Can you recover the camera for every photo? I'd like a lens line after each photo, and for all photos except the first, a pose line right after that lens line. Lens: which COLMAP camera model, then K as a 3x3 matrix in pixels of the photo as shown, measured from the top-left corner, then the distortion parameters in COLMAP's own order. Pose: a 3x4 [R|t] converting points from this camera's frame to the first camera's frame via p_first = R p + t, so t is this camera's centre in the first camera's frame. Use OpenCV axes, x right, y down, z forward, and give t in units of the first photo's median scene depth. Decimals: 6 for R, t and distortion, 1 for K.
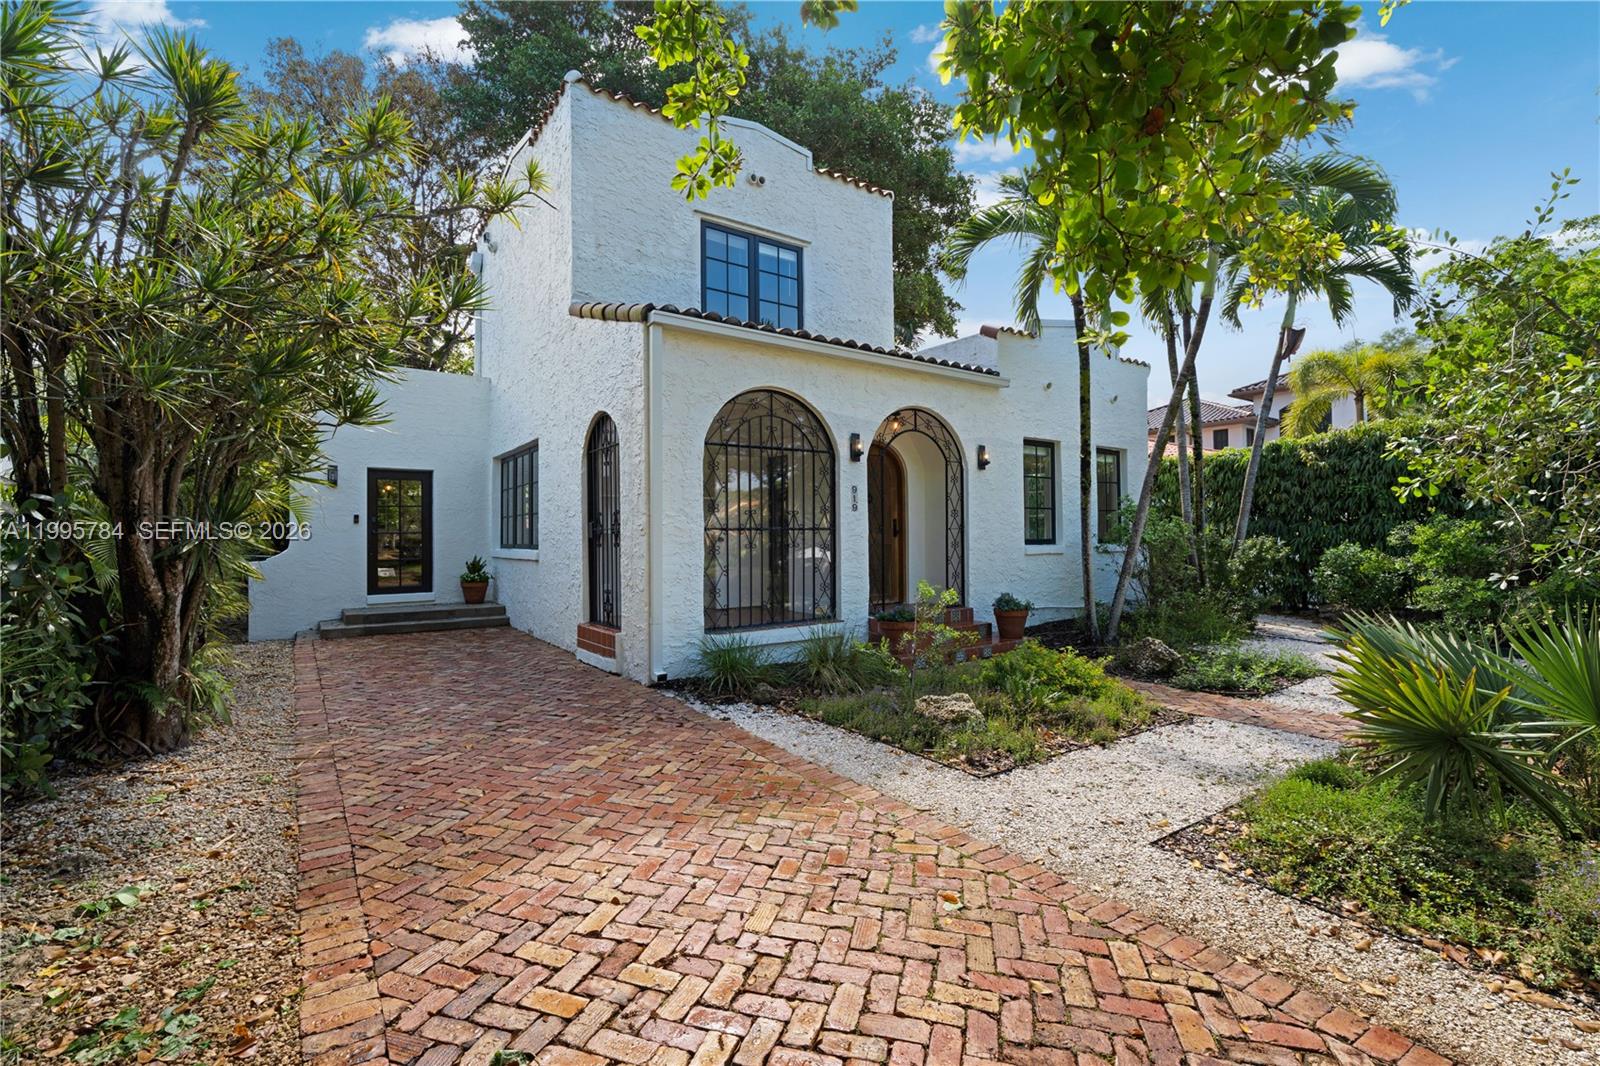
lens RADIAL K [[707.3, 0, 792.1], [0, 707.3, 529.9], [0, 0, 1]] dist [0.004076, -0.000119]
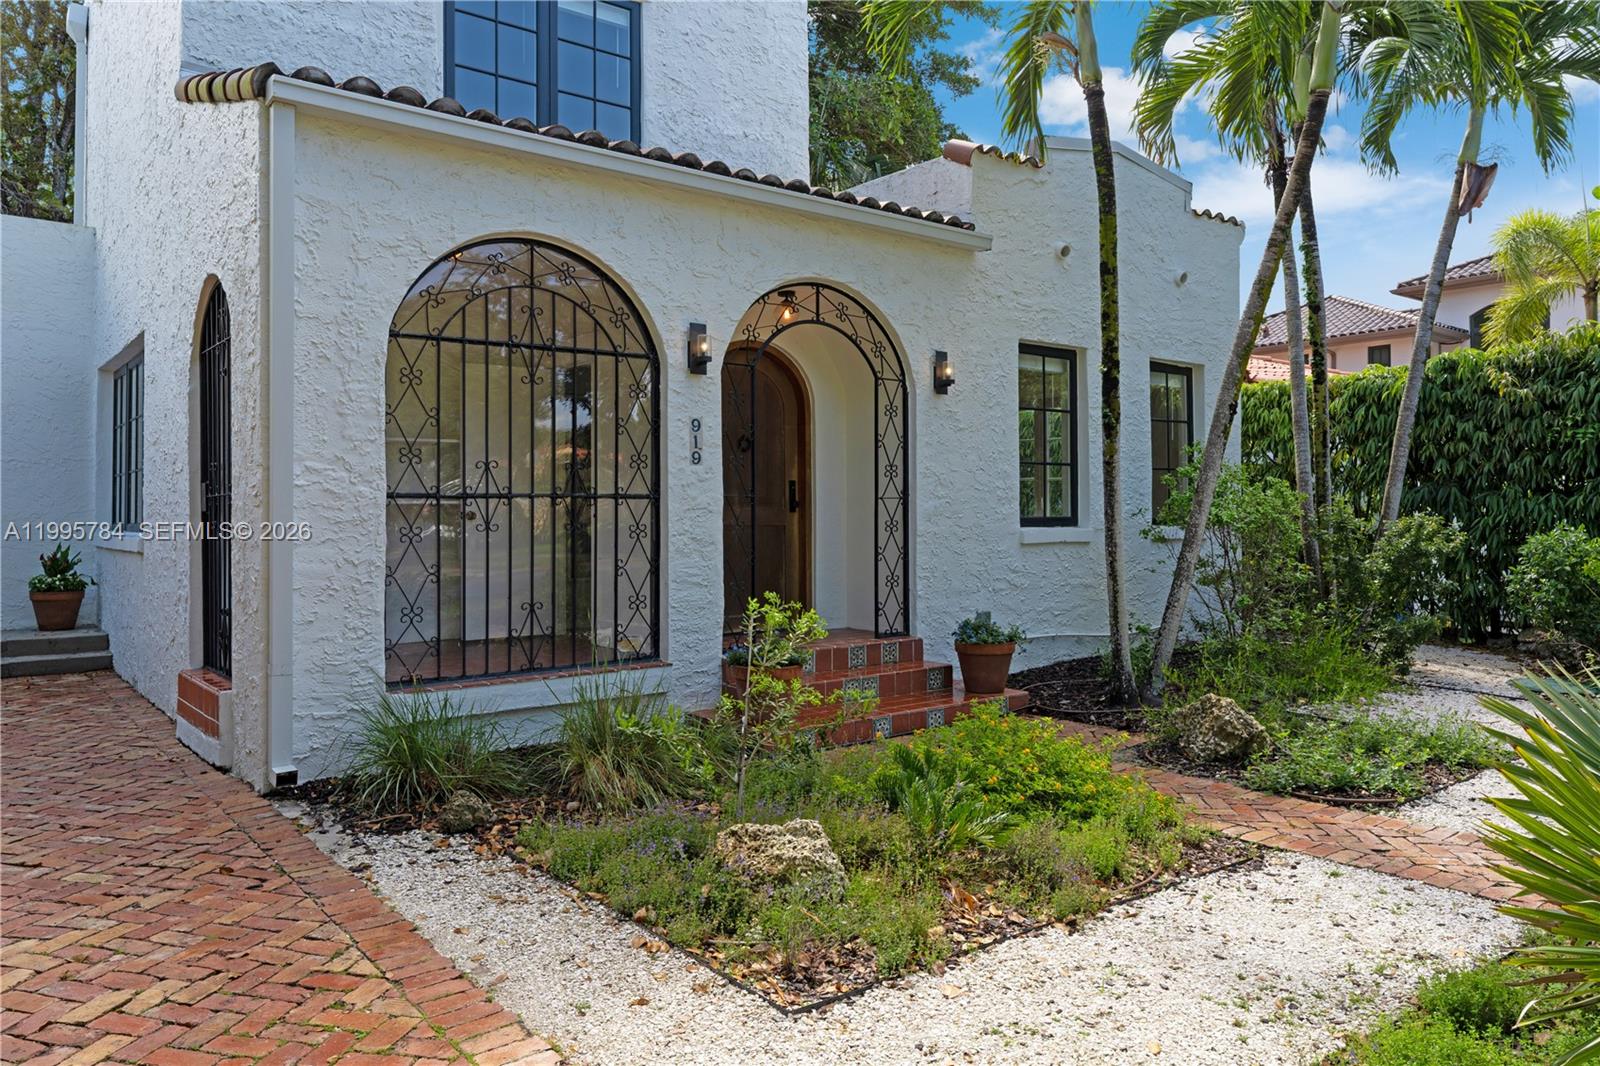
lens RADIAL K [[1121.6, 0, 783.5], [0, 1121.6, 502.7], [0, 0, 1]] dist [-0.009108, 0.020648]
pose [[0.998795, 0.003745, 0.048925, 0.100000], [-0.003693, 0.999993, -0.001142, 0.003246], [-0.048929, 0.000960, 0.998802, 0.110410]]
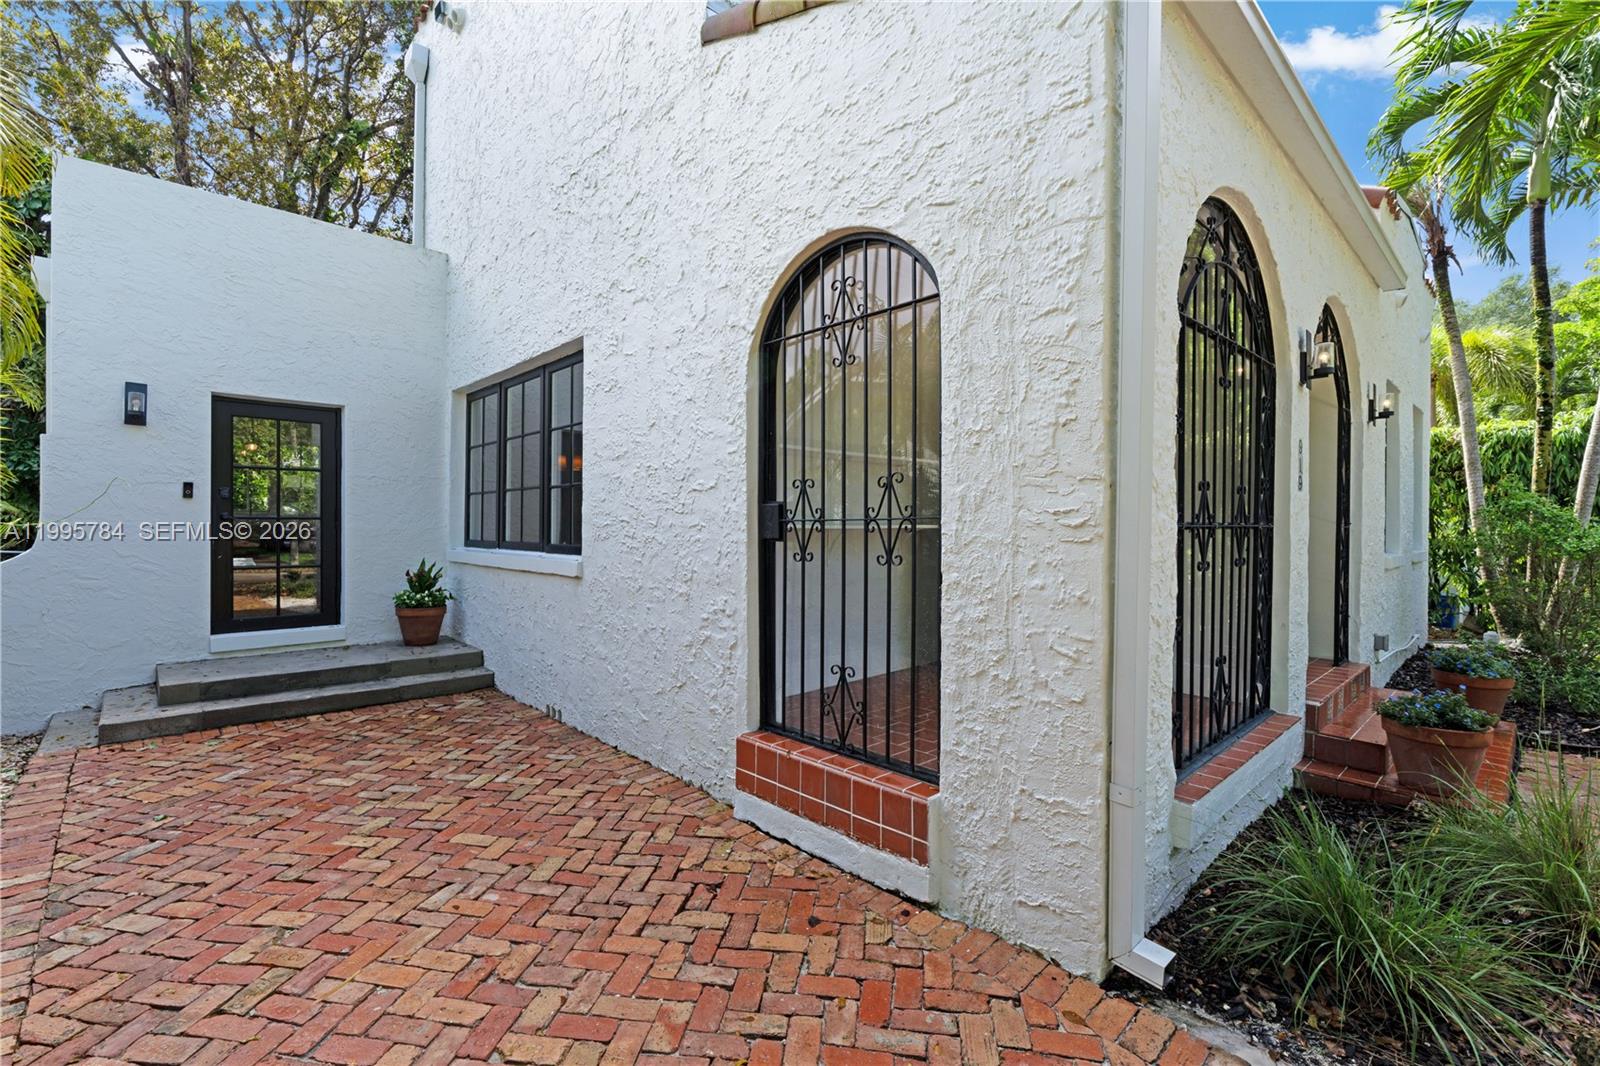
lens RADIAL K [[707.3, 0, 798.2], [0, 707.3, 533.1], [0, 0, 1]] dist [0.004076, -0.000119]
pose [[0.989930, 0.011622, 0.141083, -0.286896], [-0.014656, 0.999683, 0.020488, -0.001896], [-0.140800, -0.022350, 0.989786, 0.493183]]
